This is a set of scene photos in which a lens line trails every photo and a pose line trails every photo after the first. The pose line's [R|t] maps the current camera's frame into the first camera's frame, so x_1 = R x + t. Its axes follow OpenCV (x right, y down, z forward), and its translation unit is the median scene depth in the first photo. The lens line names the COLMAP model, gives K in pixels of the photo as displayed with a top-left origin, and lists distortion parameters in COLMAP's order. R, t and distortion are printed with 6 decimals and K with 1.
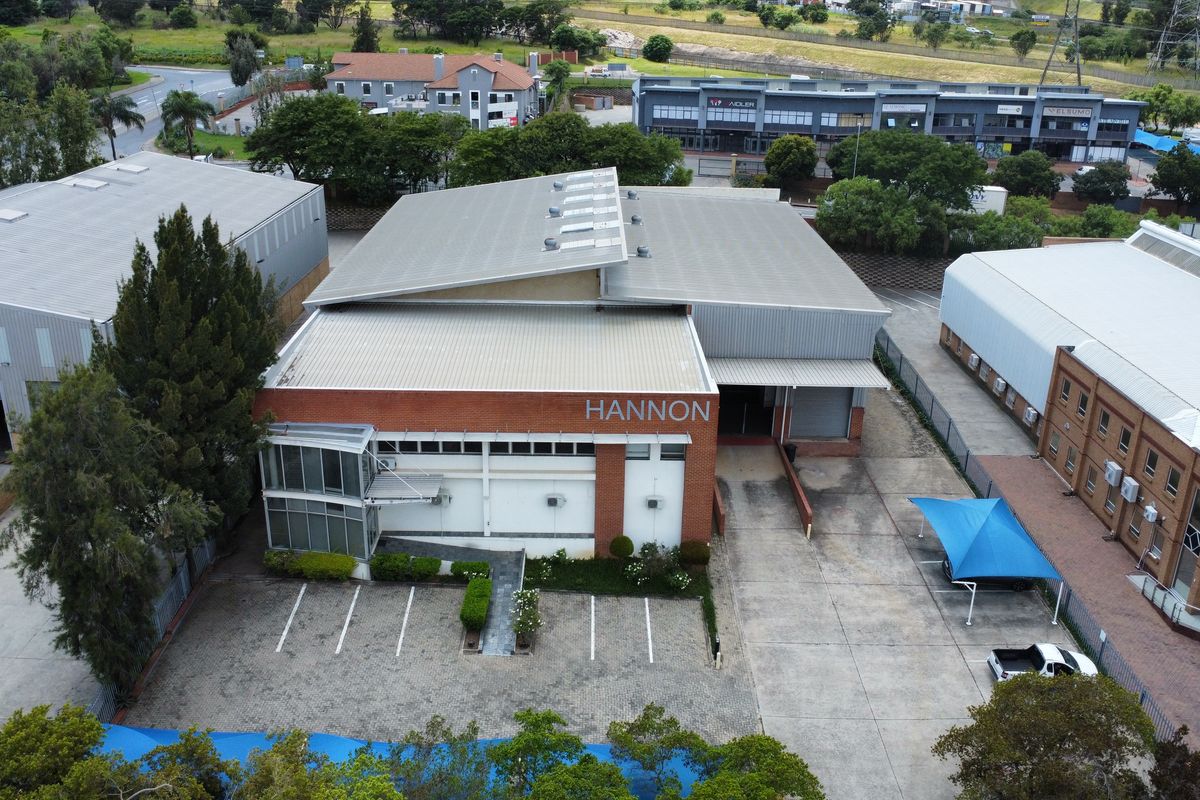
lens RADIAL K [[1028.8, 0, 600.0], [0, 1028.8, 400.0], [0, 0, 1]] dist [-0.010666, -0.037306]
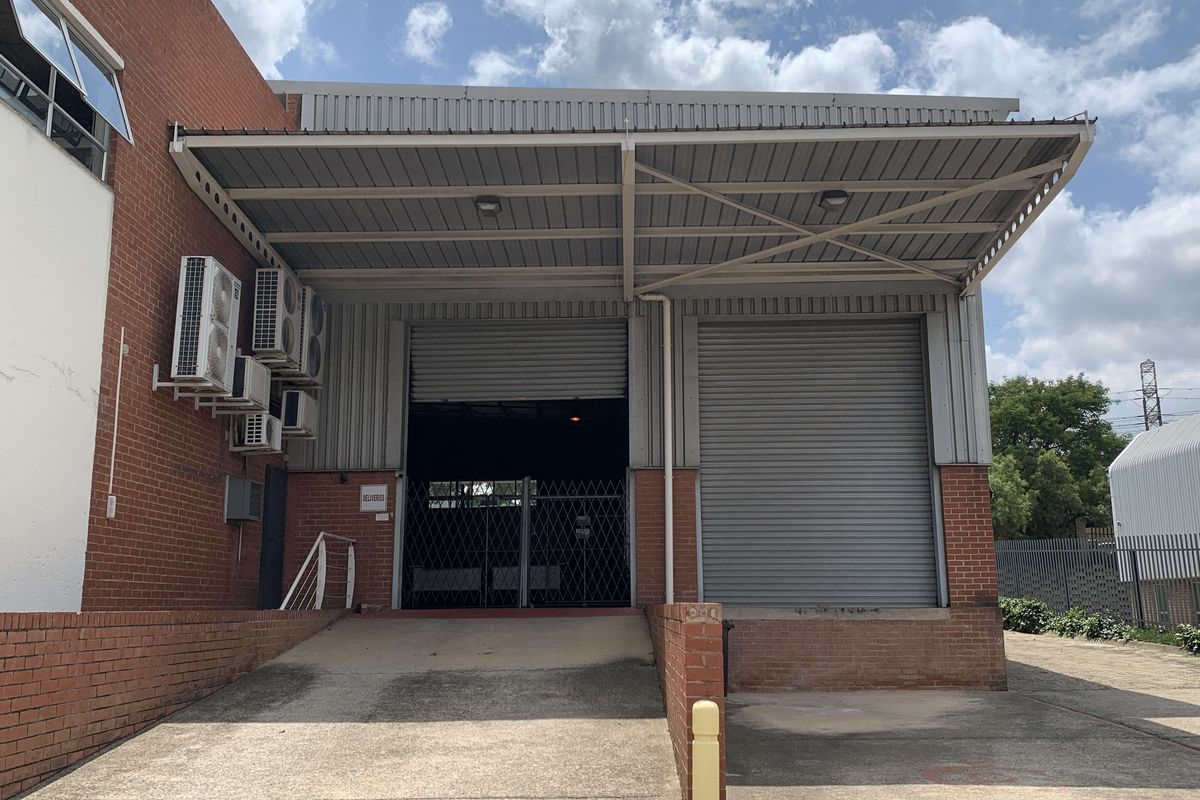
lens RADIAL K [[1085.7, 0, 612.9], [0, 1085.7, 397.9], [0, 0, 1]] dist [0.120321, -0.278897]
pose [[0.999164, -0.030822, -0.026873, 0.176942], [0.011572, 0.843429, -0.537116, 0.140742], [0.039220, 0.536355, 0.843080, 0.778245]]
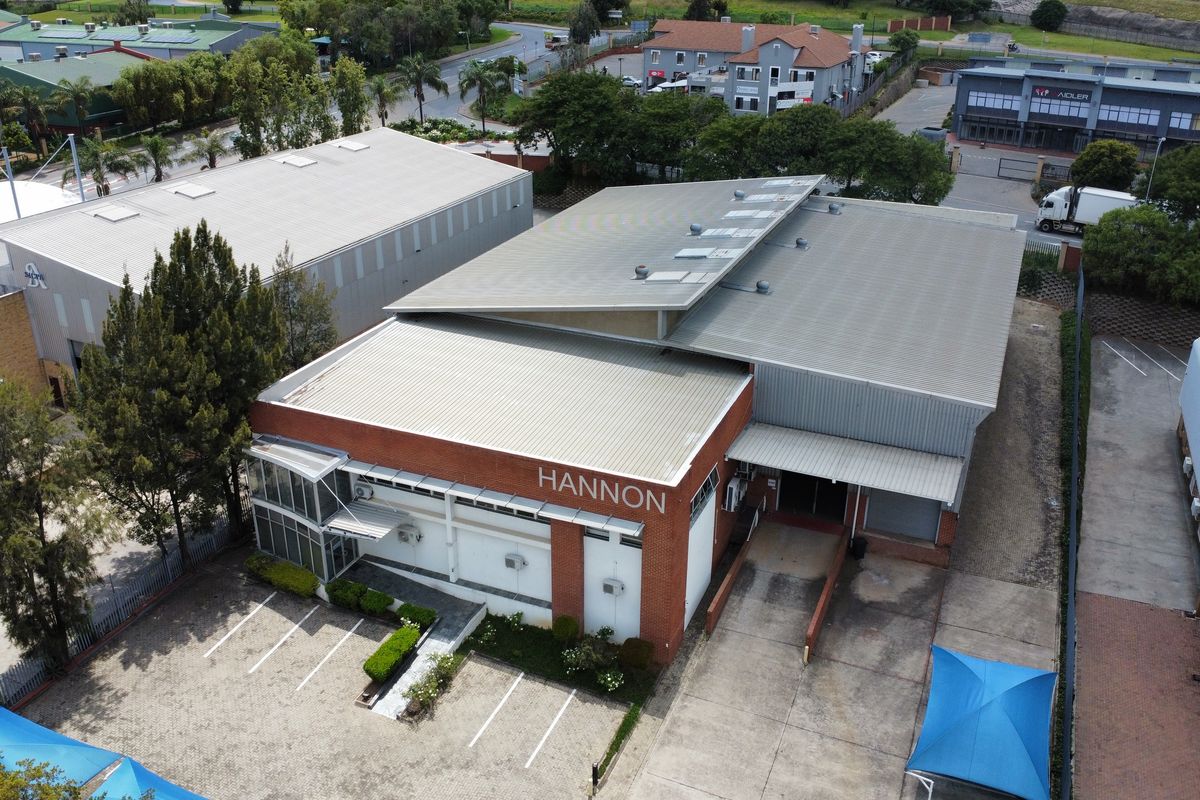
lens RADIAL K [[1028.8, 0, 600.0], [0, 1028.8, 400.0], [0, 0, 1]] dist [-0.010666, -0.037306]
pose [[0.916308, 0.154147, -0.369618, 0.292810], [-0.135843, 0.987871, 0.075221, -0.108093], [0.376730, -0.018716, 0.926134, 0.131506]]
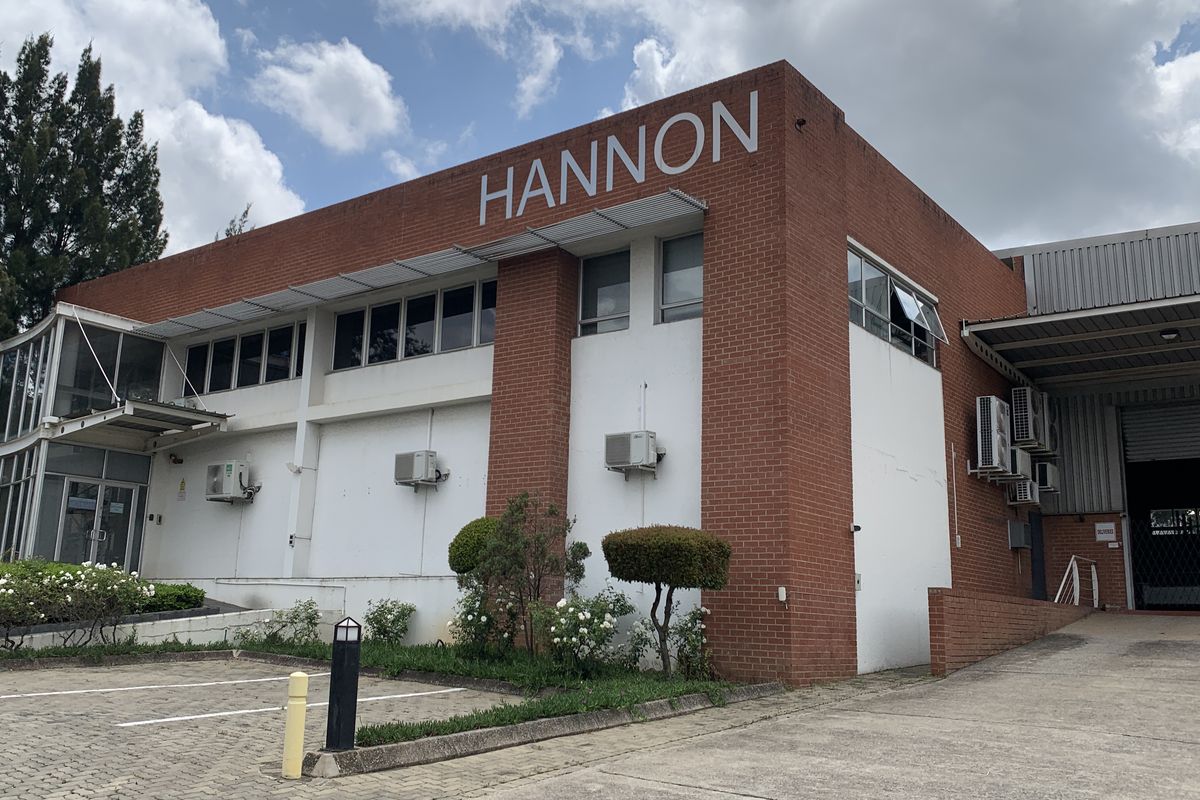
lens RADIAL K [[1080.7, 0, 585.2], [0, 1080.7, 405.5], [0, 0, 1]] dist [0.131567, -0.256167]
pose [[0.783653, -0.122264, -0.609048, 0.209183], [-0.240117, 0.844614, -0.478509, 0.211358], [0.572914, 0.521228, 0.632527, 0.636129]]
